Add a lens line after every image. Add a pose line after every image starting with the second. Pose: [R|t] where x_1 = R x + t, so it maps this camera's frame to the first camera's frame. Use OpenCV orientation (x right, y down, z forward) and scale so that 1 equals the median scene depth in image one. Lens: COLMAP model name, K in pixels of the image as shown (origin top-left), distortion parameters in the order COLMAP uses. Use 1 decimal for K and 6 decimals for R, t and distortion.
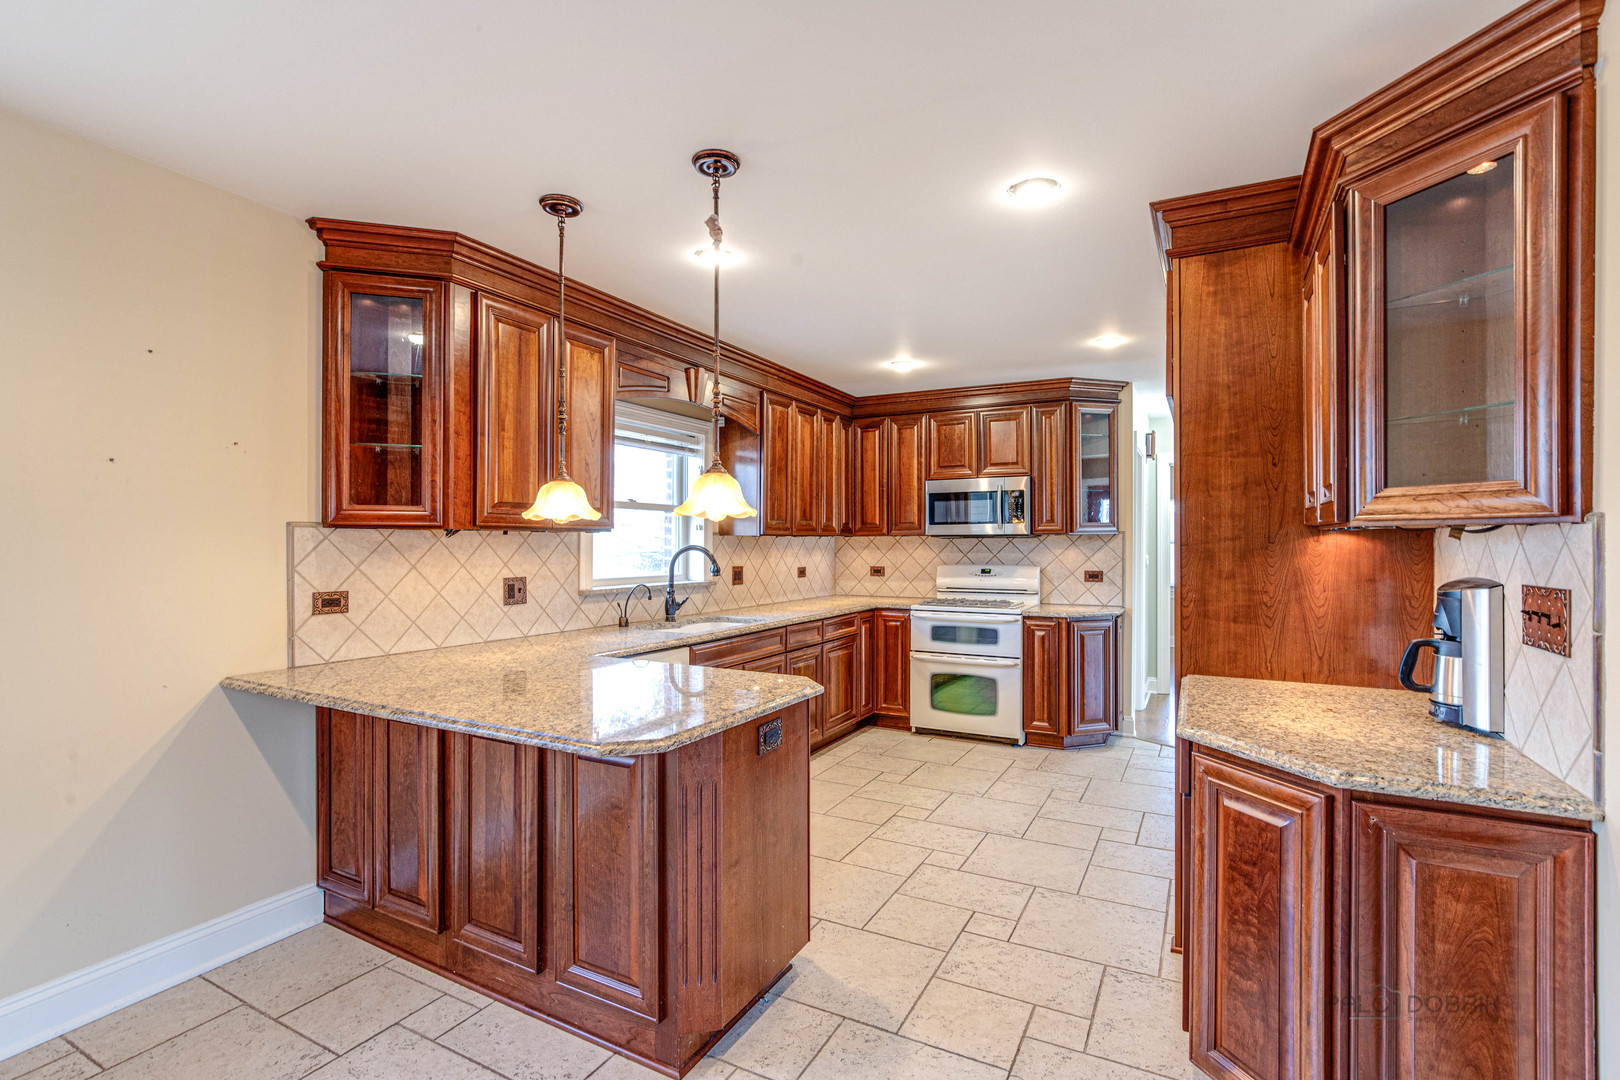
lens RADIAL K [[745.8, 0, 805.2], [0, 745.8, 545.3], [0, 0, 1]] dist [-0.004920, 0.001040]
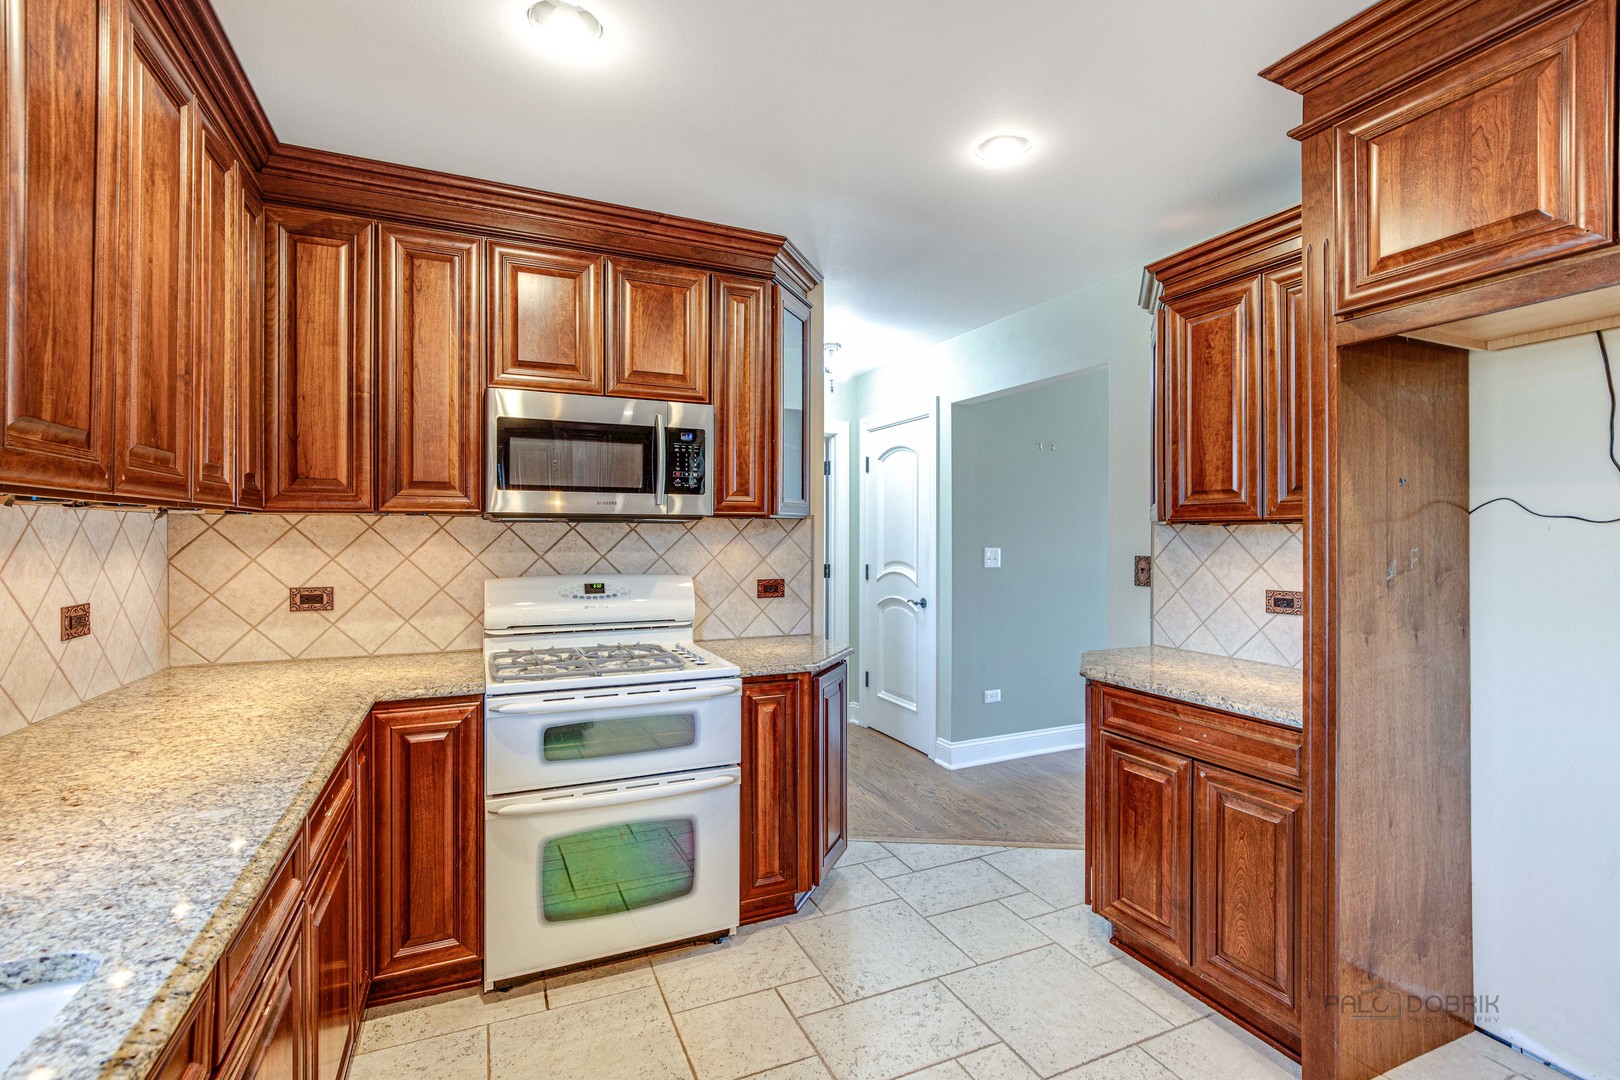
lens RADIAL K [[745.8, 0, 812.4], [0, 745.8, 539.8], [0, 0, 1]] dist [-0.004920, 0.001040]
pose [[0.610956, -0.001598, 0.791663, -0.068882], [-0.002519, 0.999989, 0.003963, -0.000162], [-0.791661, -0.004415, 0.610945, 0.606913]]
